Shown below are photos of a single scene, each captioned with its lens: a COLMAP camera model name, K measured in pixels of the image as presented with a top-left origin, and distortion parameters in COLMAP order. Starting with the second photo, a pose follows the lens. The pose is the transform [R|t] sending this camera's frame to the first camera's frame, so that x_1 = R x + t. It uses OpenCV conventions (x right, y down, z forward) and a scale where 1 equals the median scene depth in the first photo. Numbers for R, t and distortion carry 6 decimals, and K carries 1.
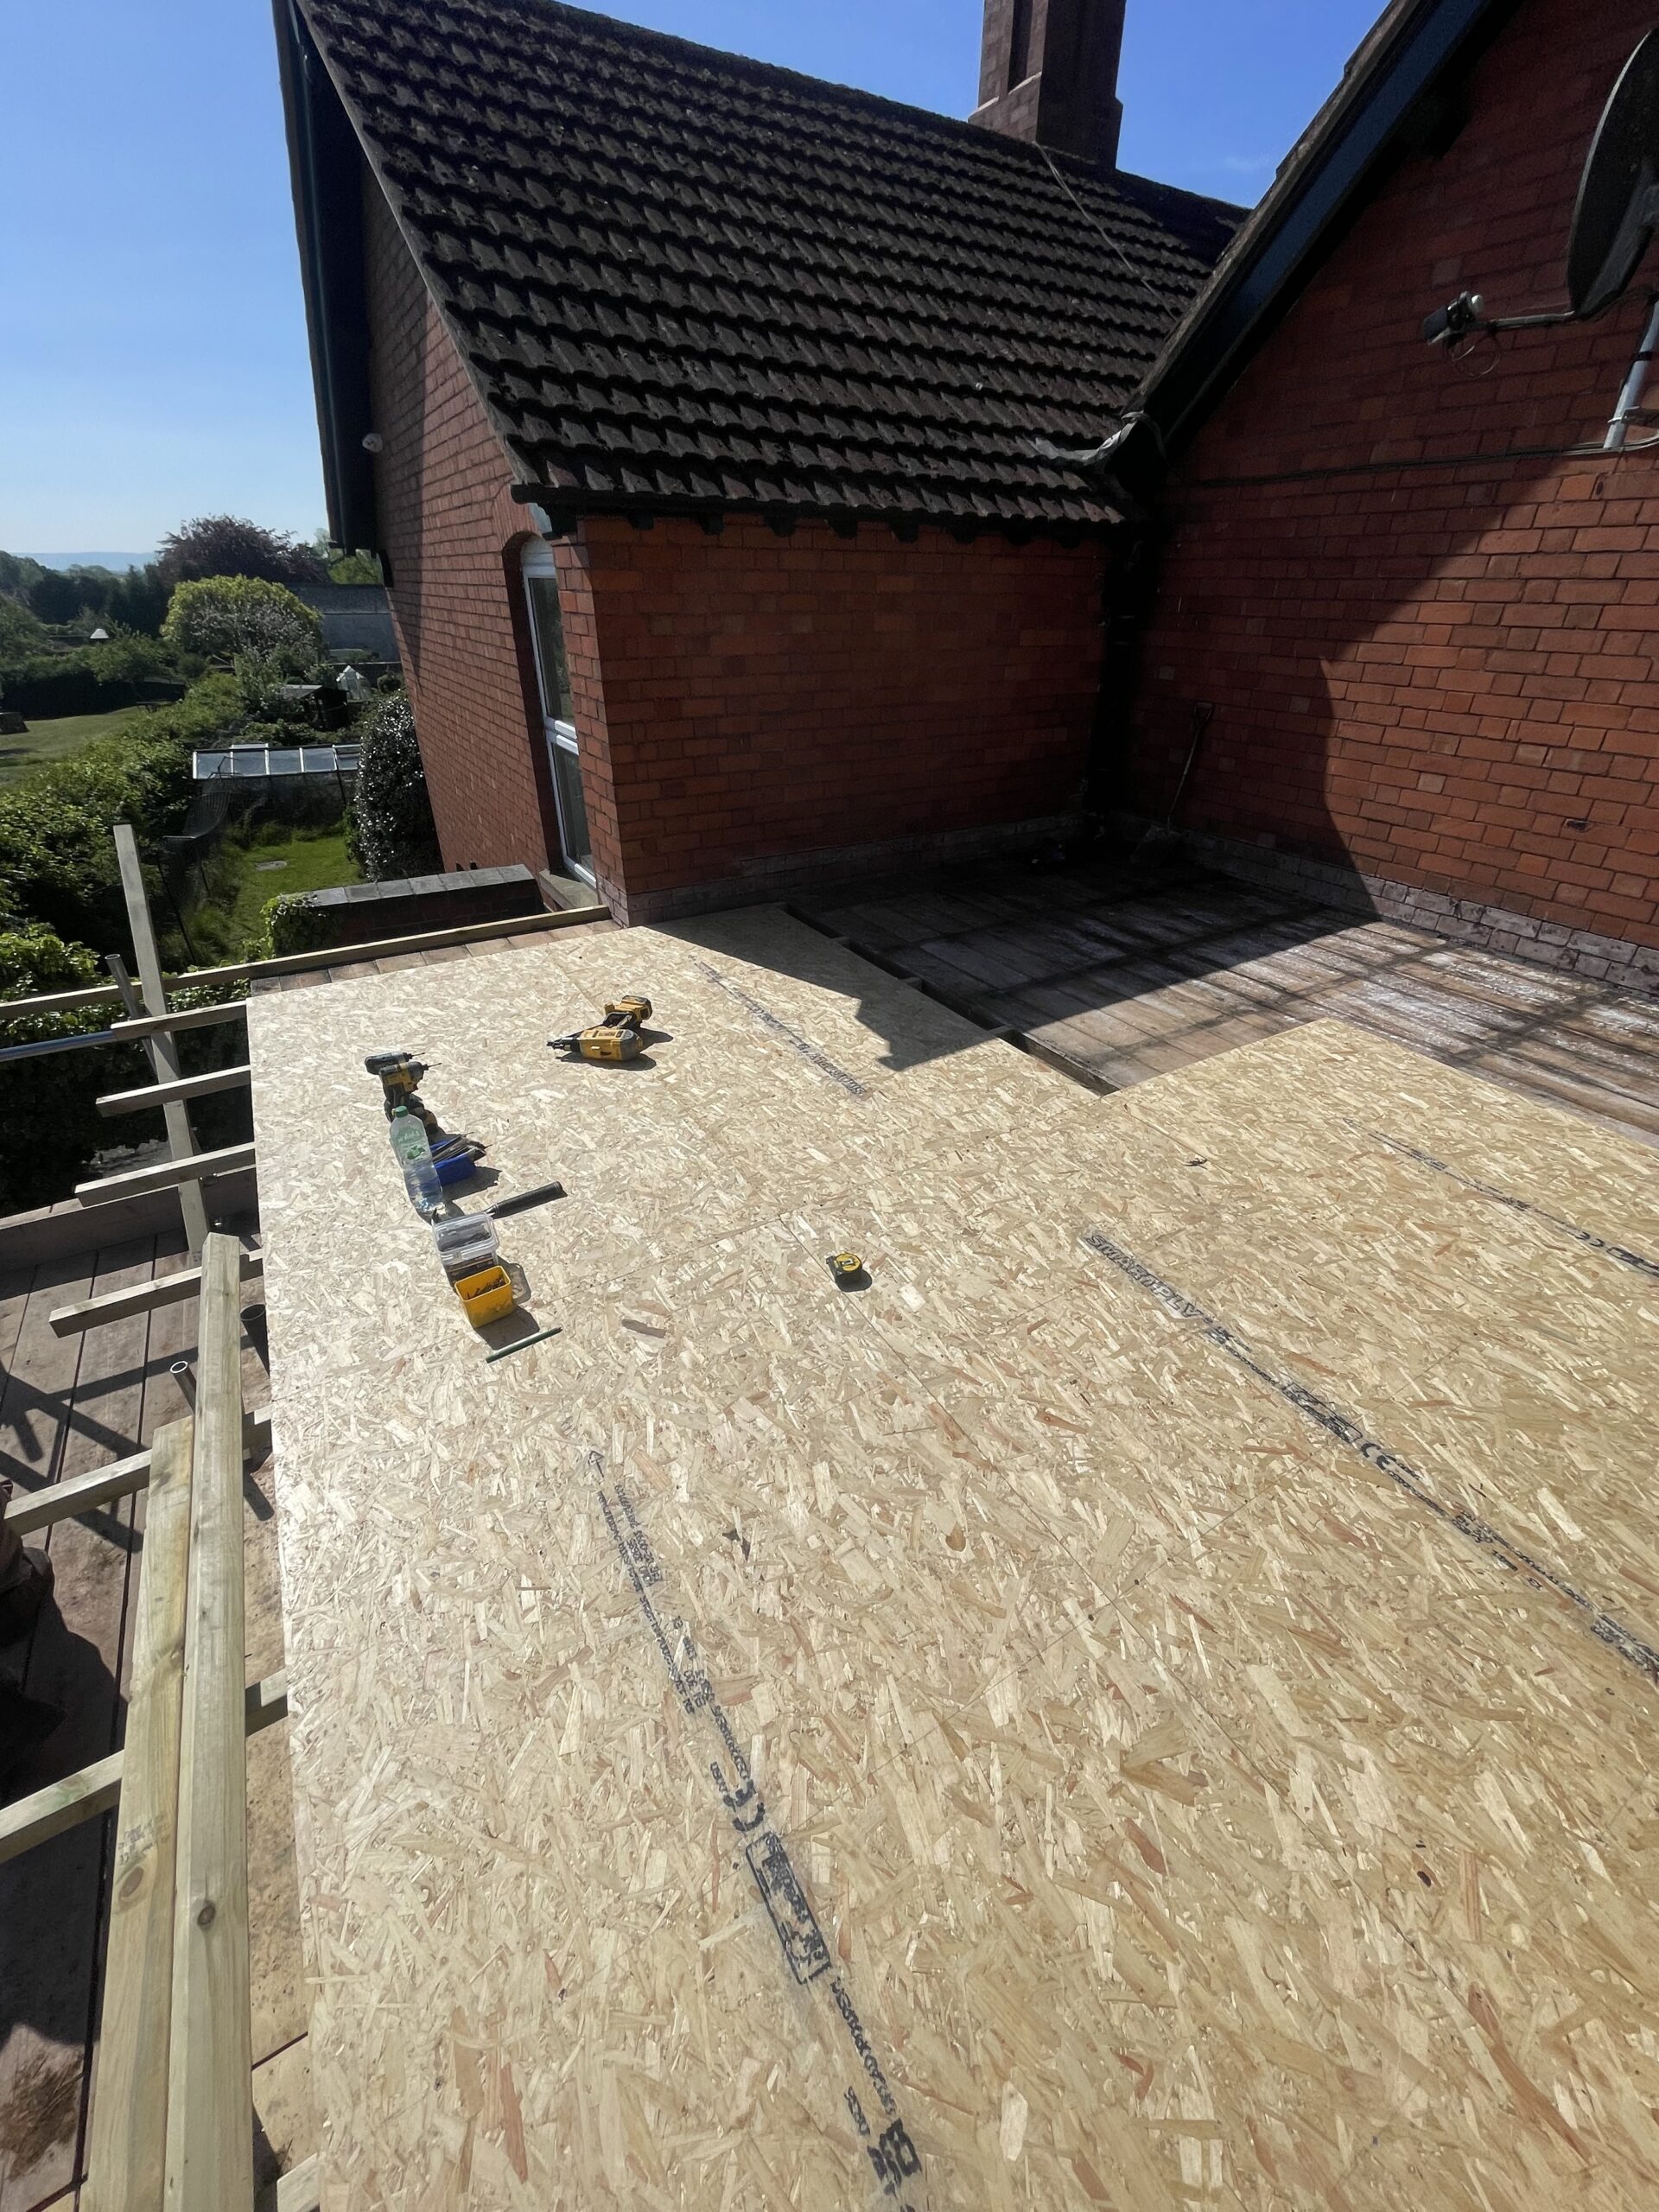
lens RADIAL K [[892.0, 0, 831.6], [0, 892.0, 1101.4], [0, 0, 1]] dist [-0.010312, 0.002520]
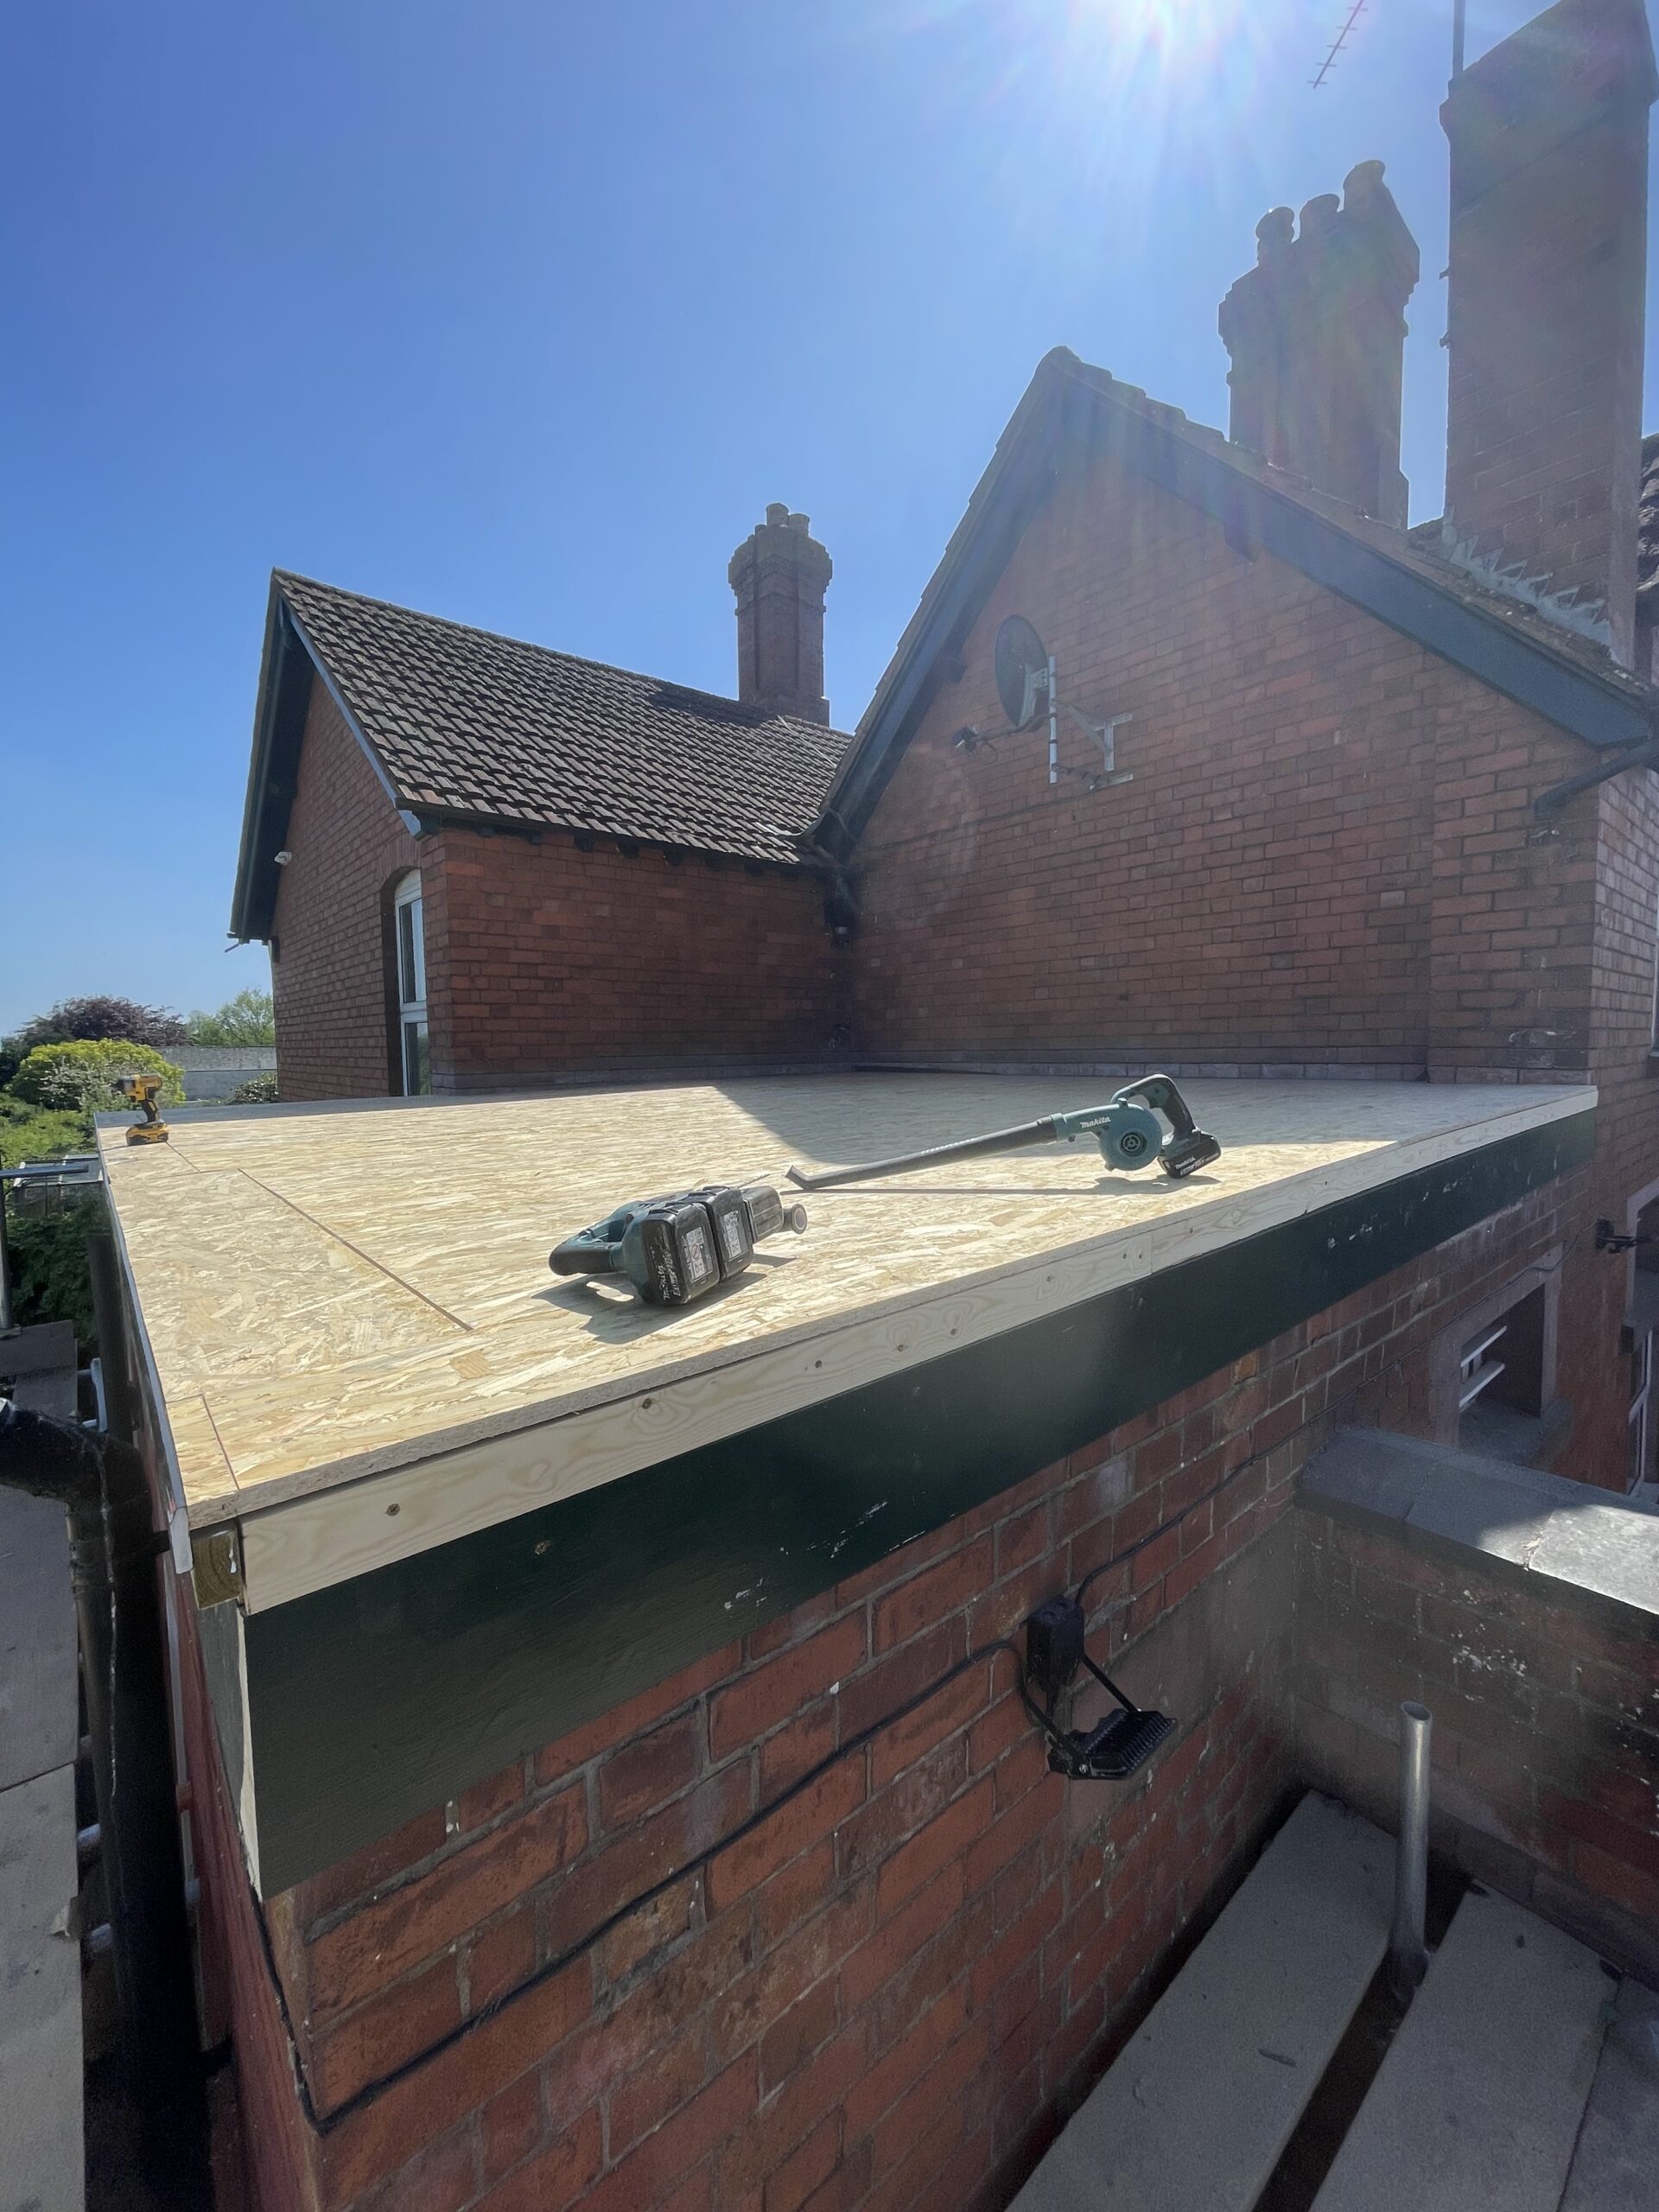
lens RADIAL K [[892.0, 0, 833.9], [0, 892.0, 1101.7], [0, 0, 1]] dist [-0.010312, 0.002520]
pose [[0.985507, -0.032194, 0.166553, 0.081347], [0.103319, 0.892622, -0.438807, 0.383483], [-0.134542, 0.449655, 0.883011, -0.160201]]
